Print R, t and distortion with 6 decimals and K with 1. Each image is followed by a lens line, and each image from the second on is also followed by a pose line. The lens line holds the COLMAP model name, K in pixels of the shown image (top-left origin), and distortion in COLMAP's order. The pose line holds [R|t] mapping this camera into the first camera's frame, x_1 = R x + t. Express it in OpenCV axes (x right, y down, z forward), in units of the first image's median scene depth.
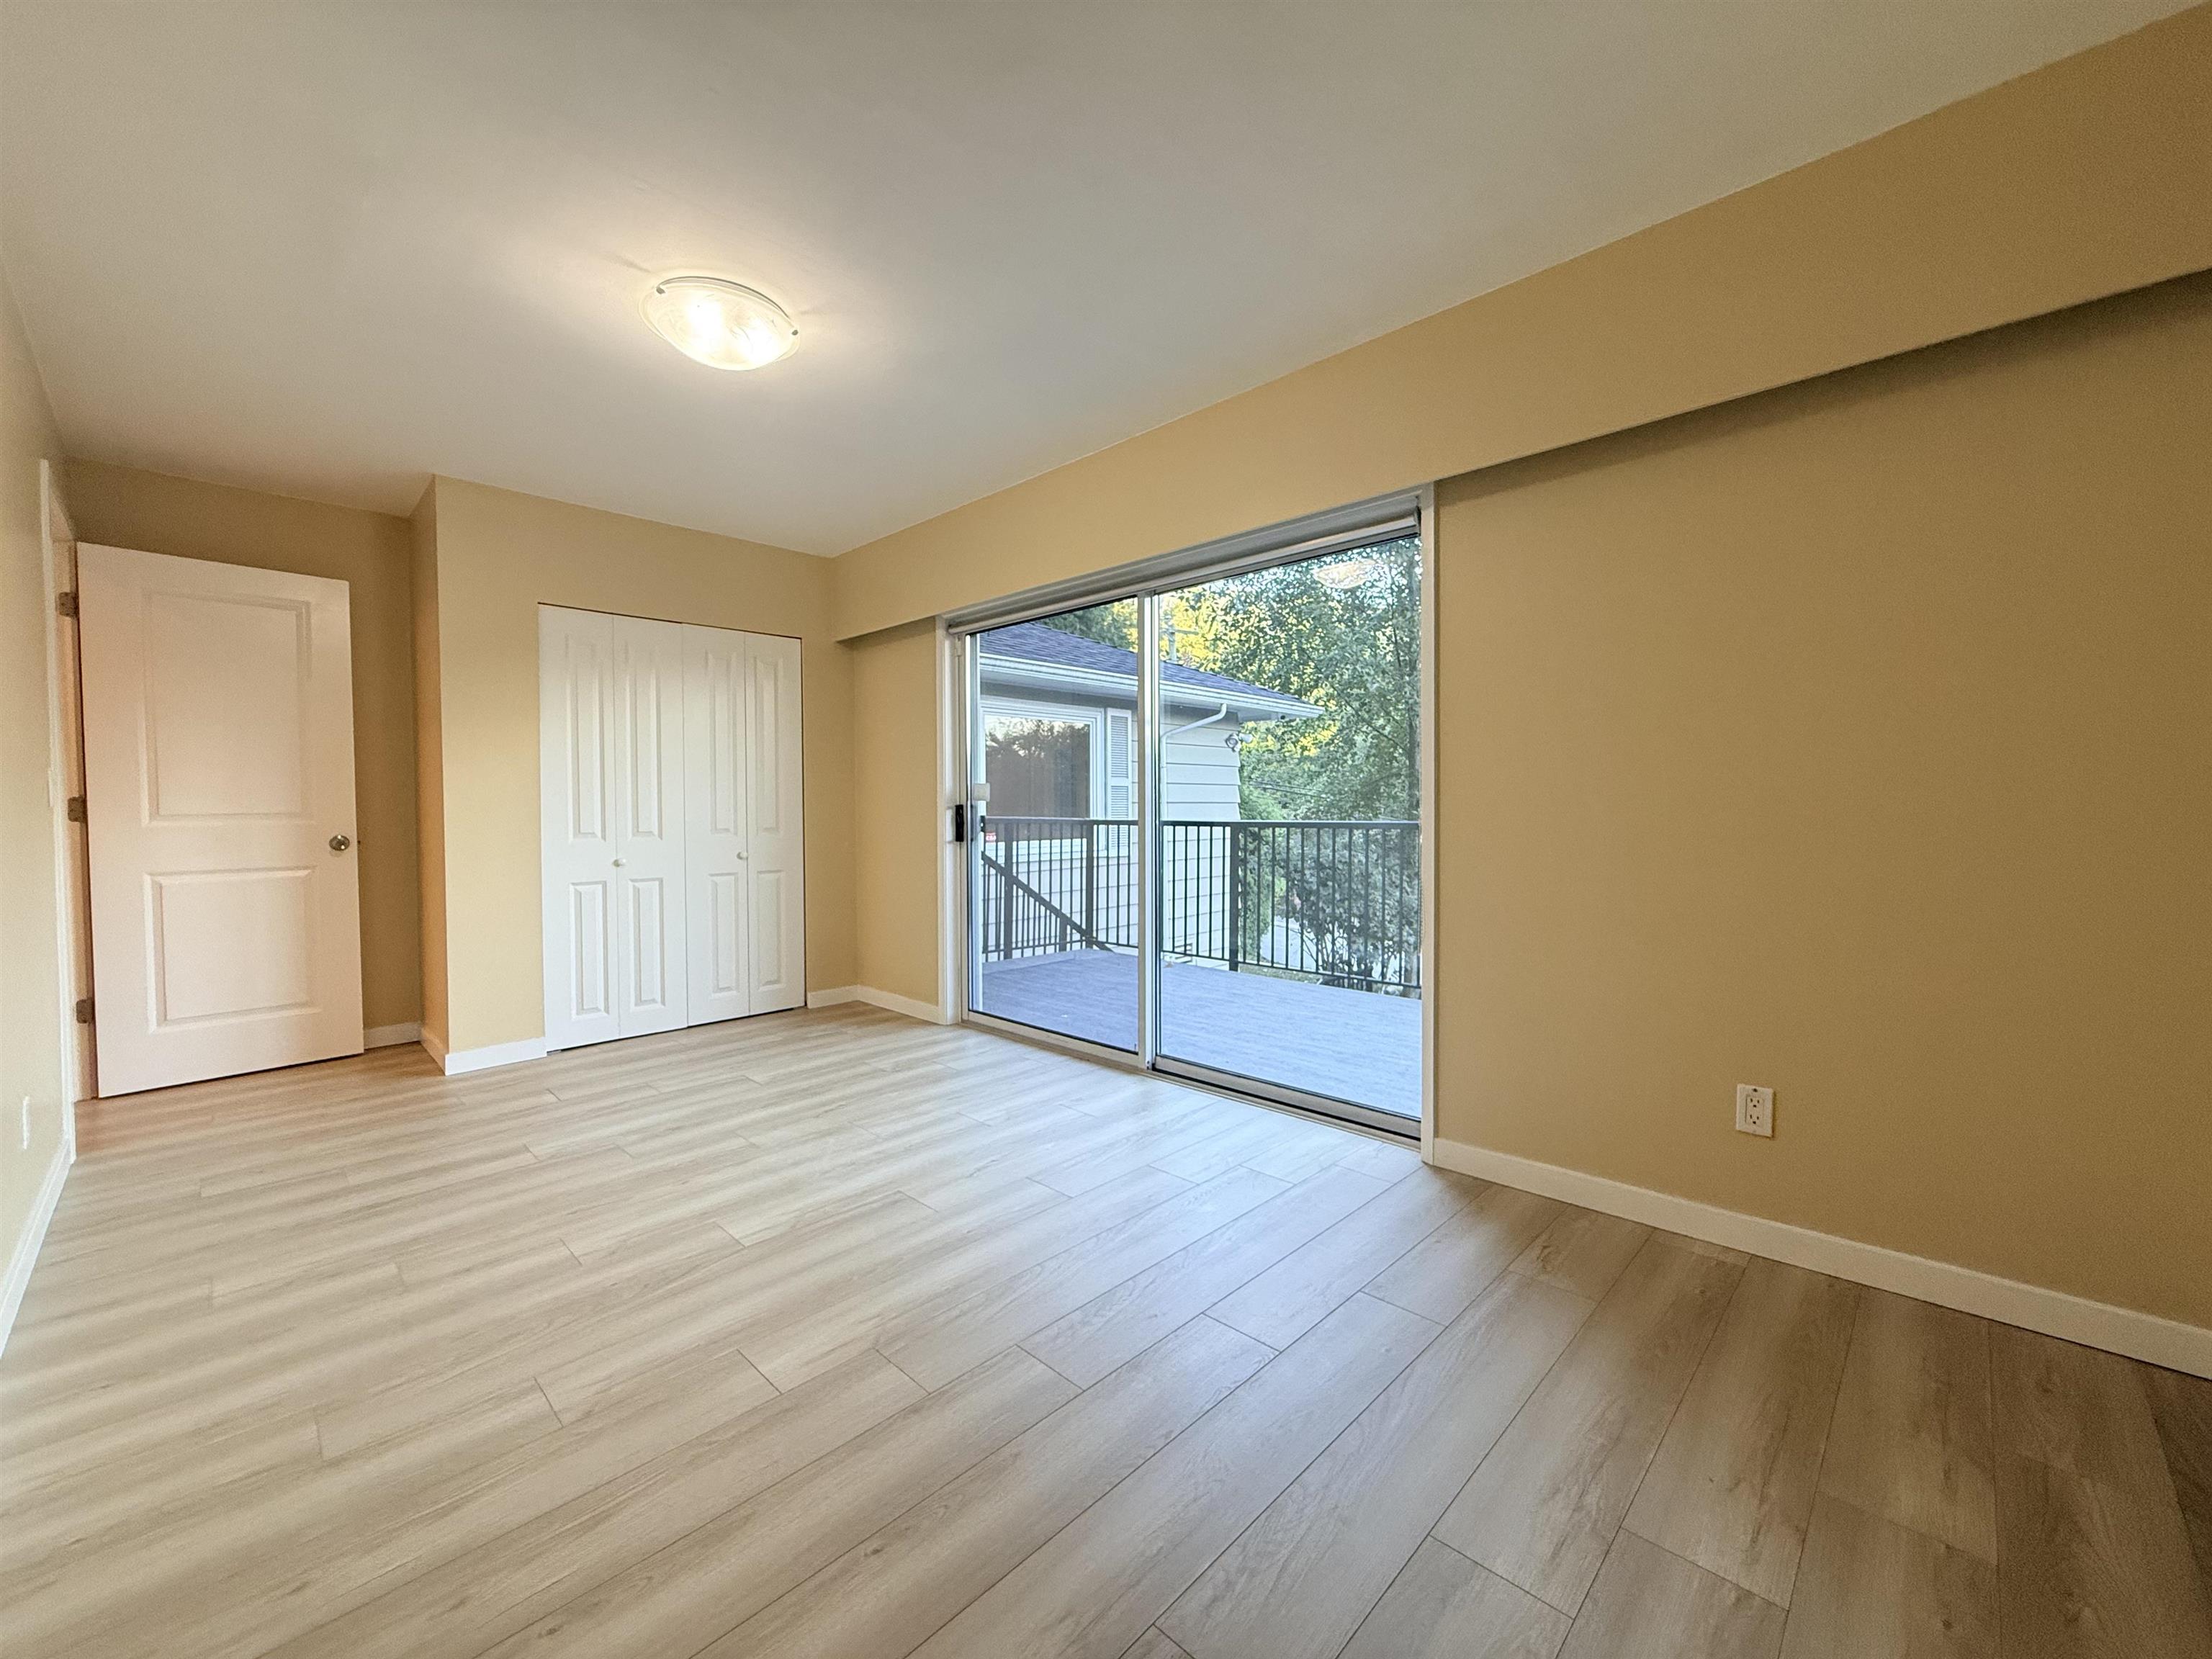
lens RADIAL K [[875.7, 0, 1099.1], [0, 875.7, 823.7], [0, 0, 1]] dist [-0.000907, 0.000092]
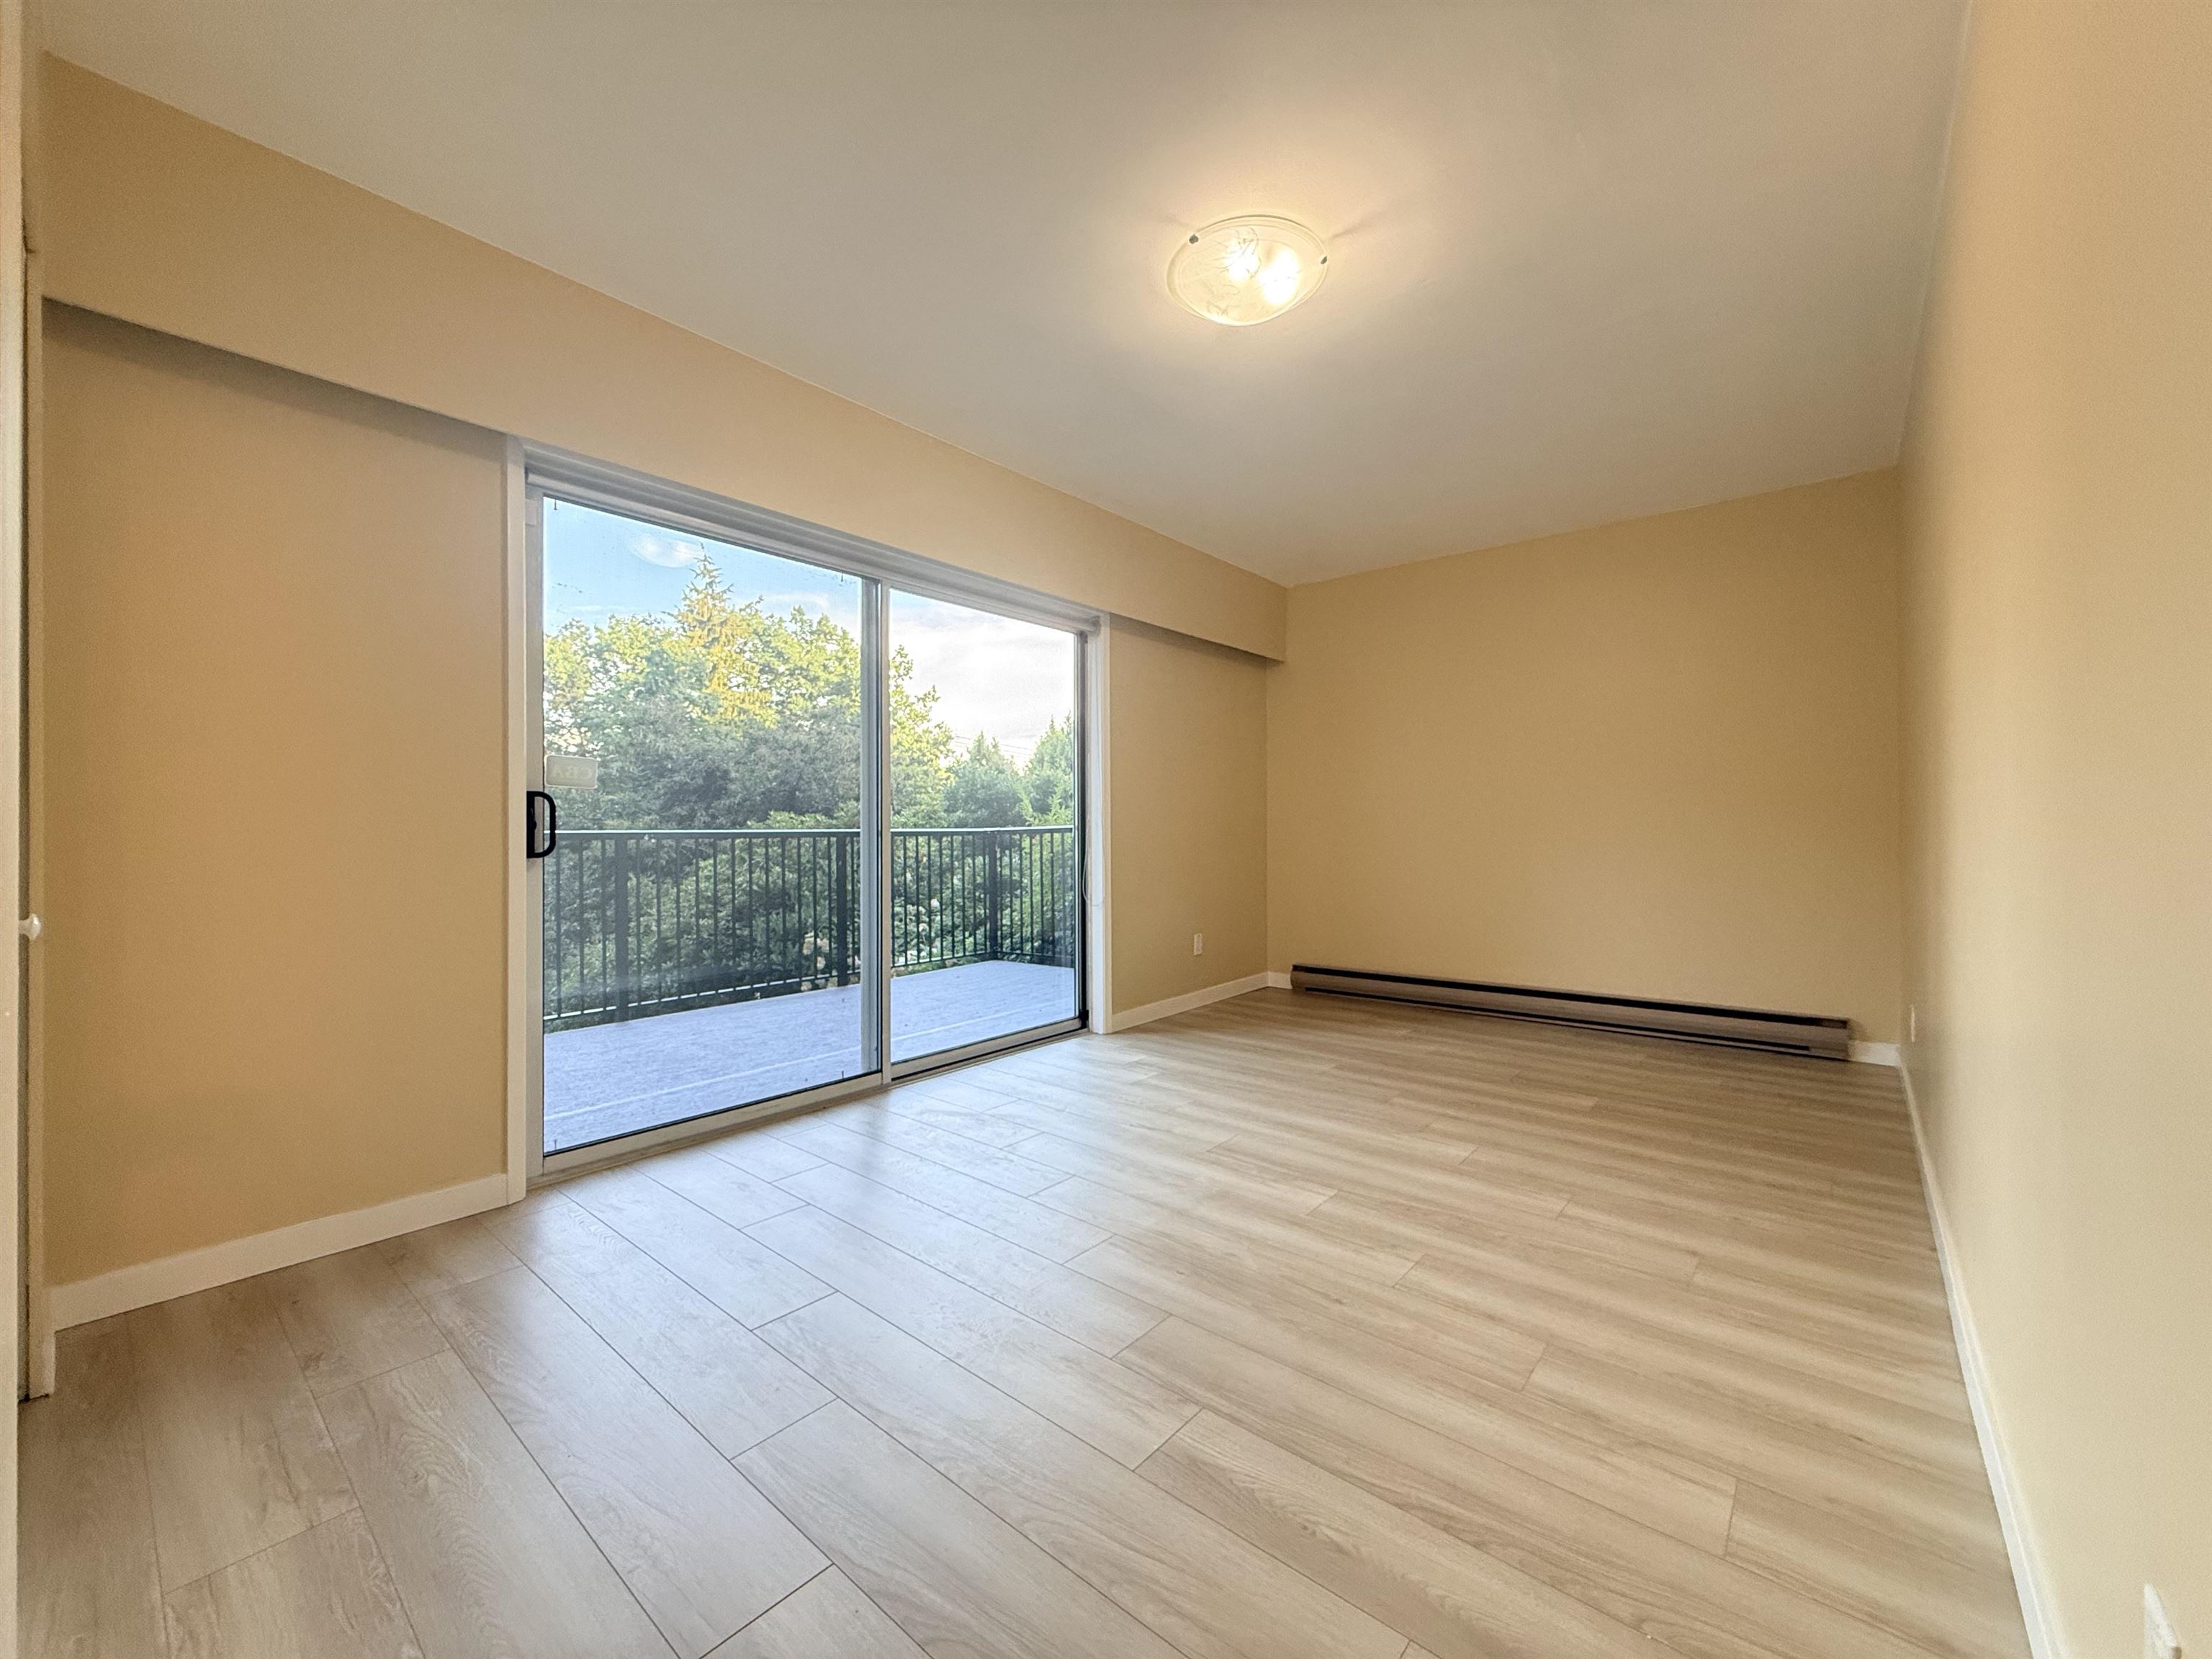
lens RADIAL K [[875.7, 0, 1091.4], [0, 875.7, 842.5], [0, 0, 1]] dist [-0.000907, 0.000092]
pose [[-0.065887, -0.010788, 0.997769, -1.529926], [0.022142, 0.999680, 0.012271, 0.020365], [-0.997581, 0.022901, -0.065627, 1.416204]]
